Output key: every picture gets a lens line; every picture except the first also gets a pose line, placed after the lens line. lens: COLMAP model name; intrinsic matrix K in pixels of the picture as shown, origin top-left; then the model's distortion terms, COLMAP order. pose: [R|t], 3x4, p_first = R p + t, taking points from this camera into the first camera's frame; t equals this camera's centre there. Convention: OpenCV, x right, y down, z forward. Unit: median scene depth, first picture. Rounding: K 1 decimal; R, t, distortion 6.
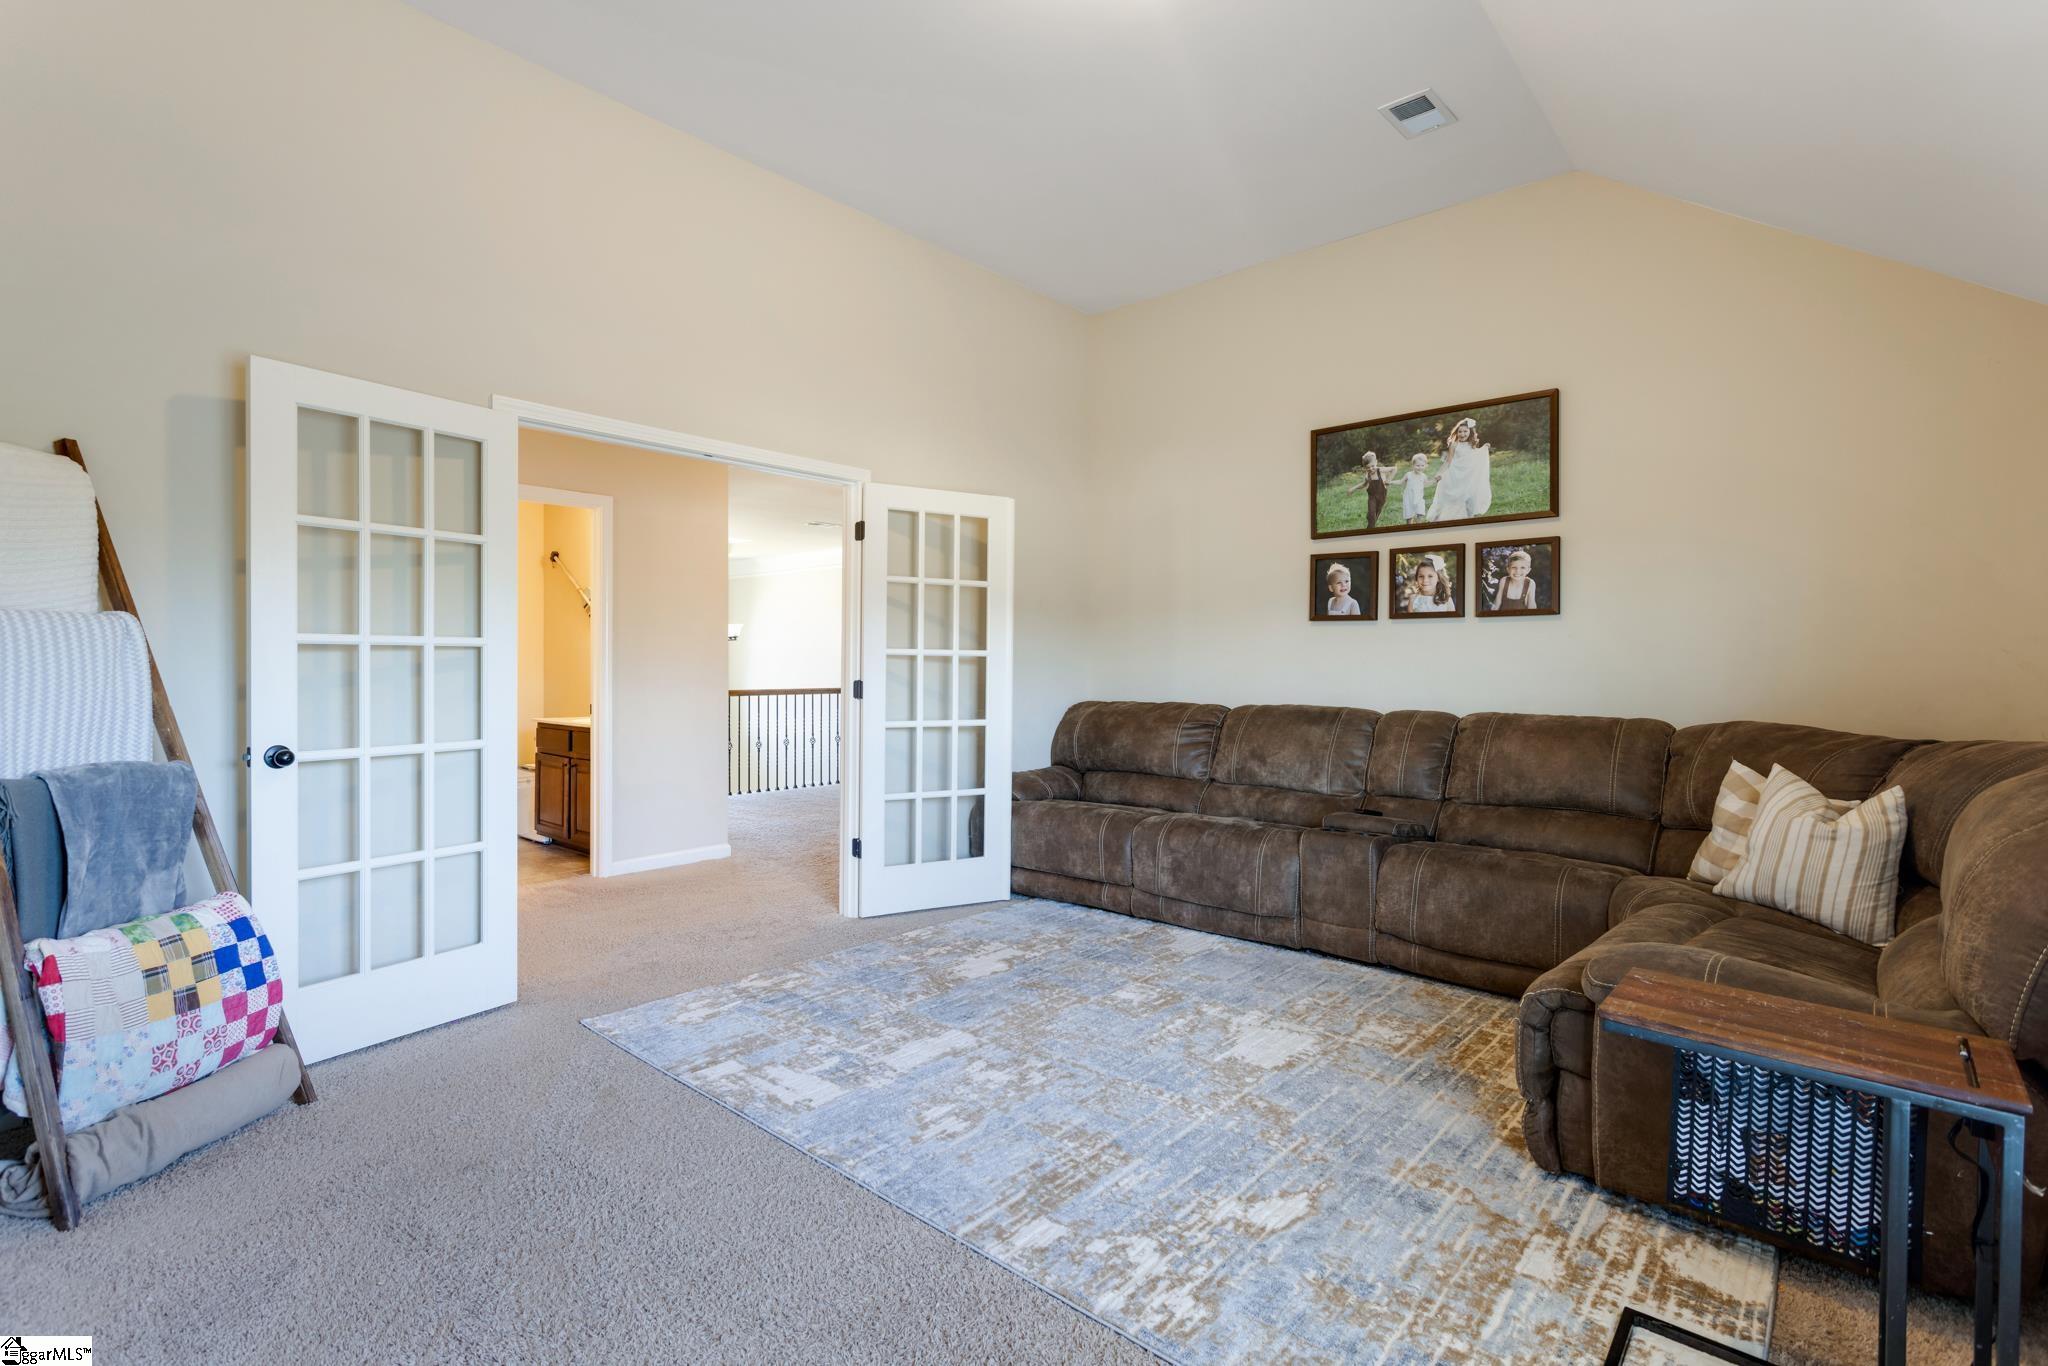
lens RADIAL K [[963.6, 0, 1033.9], [0, 963.6, 675.3], [0, 0, 1]] dist [-0.000027, 0.000067]
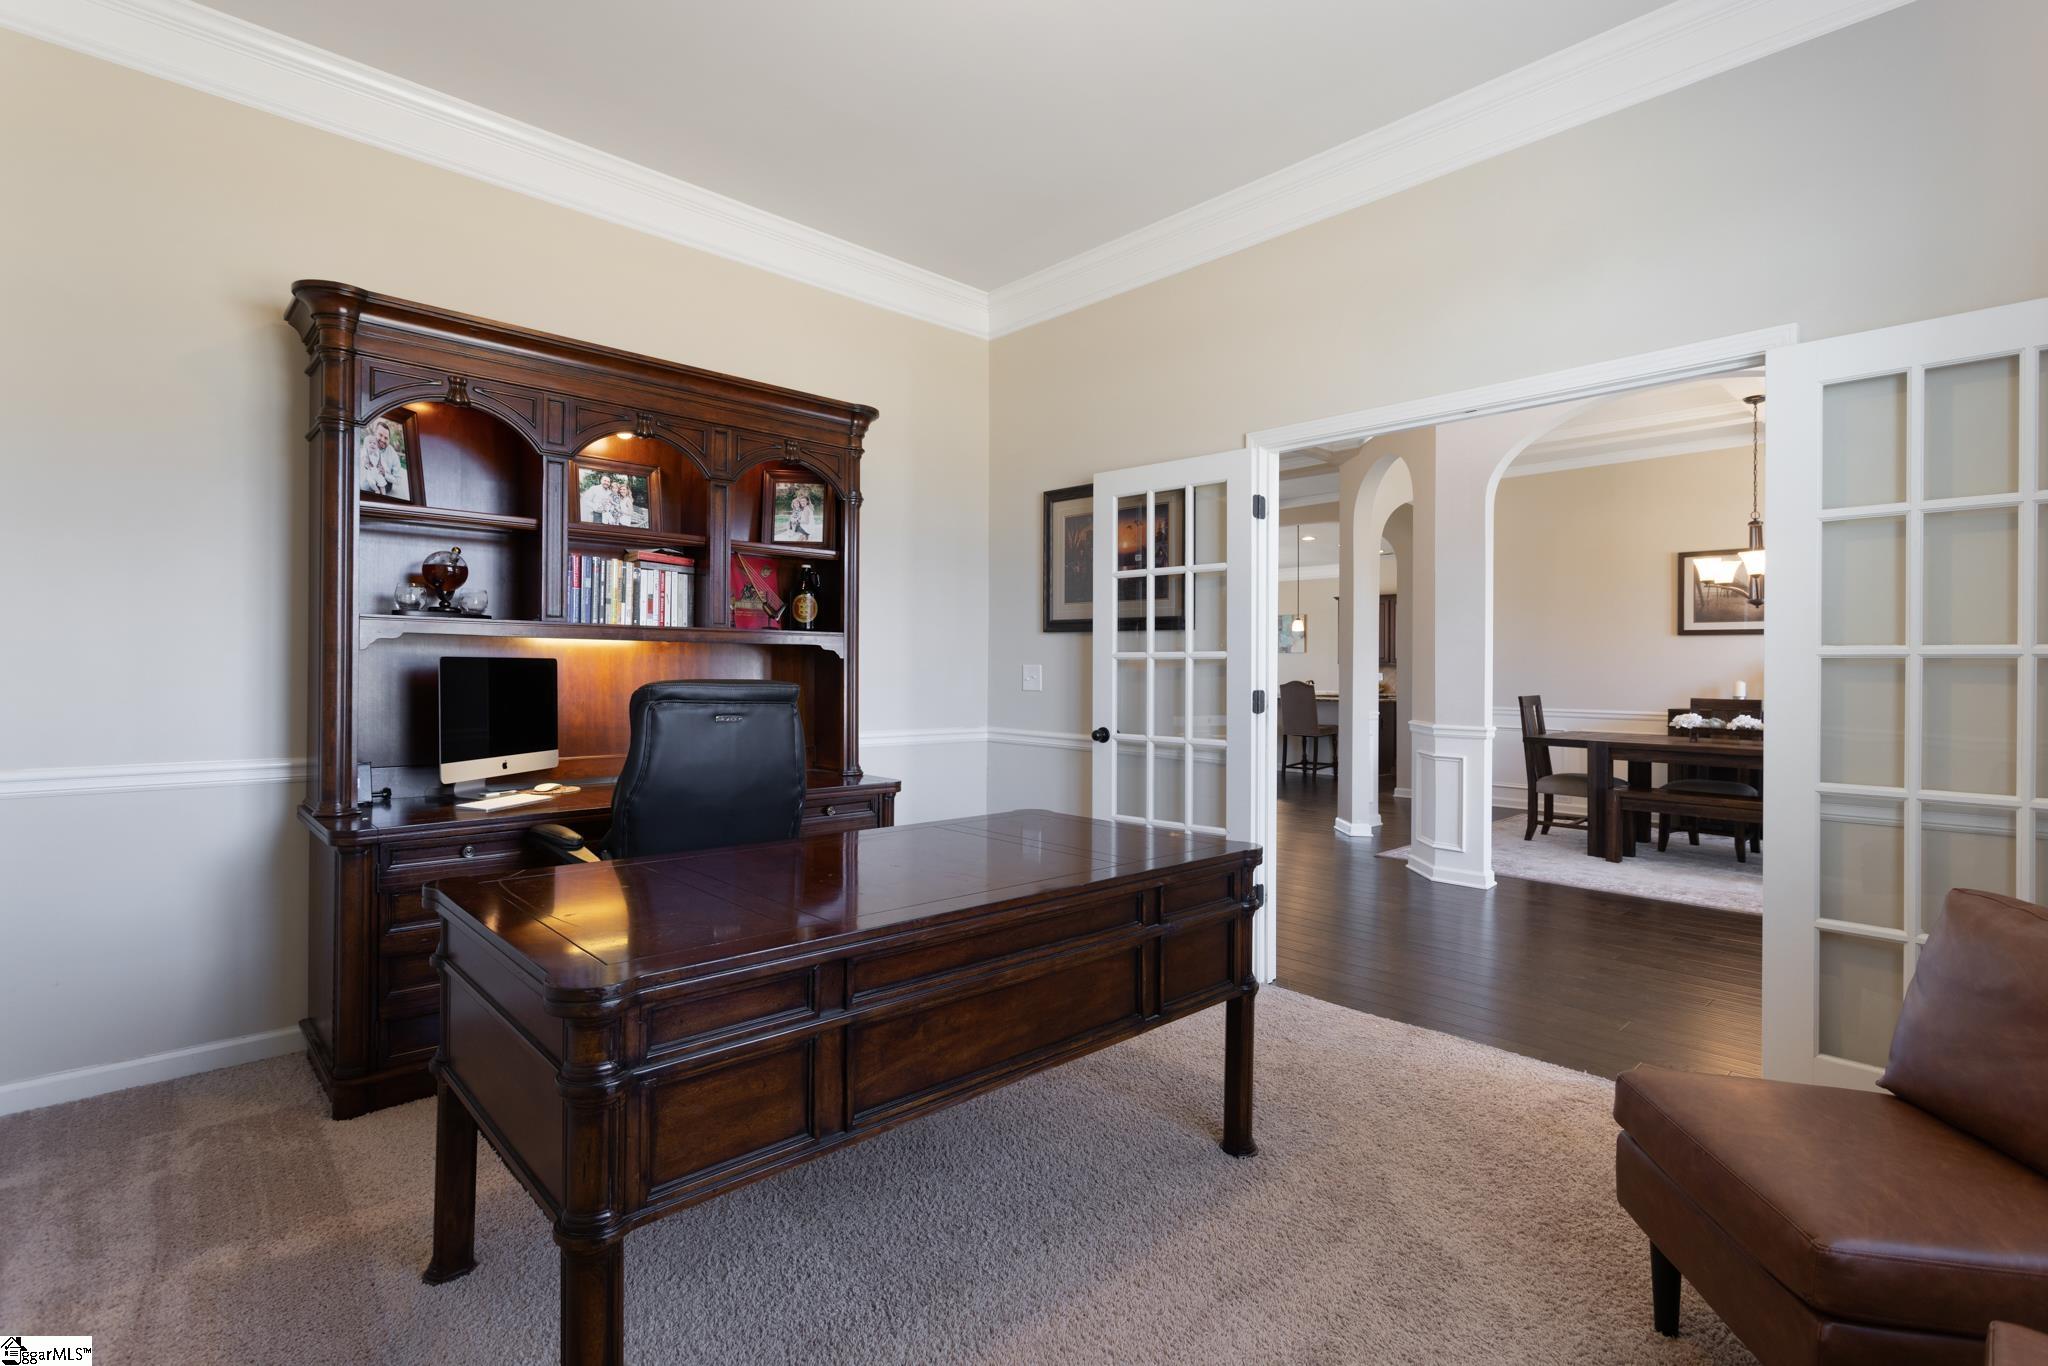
lens RADIAL K [[963.6, 0, 1033.9], [0, 963.6, 675.3], [0, 0, 1]] dist [-0.000027, 0.000067]
pose [[-0.056687, -0.003895, -0.998384, 0.731219], [0.000590, 0.999992, -0.003935, -0.004311], [0.998392, -0.000812, -0.056684, 0.957213]]
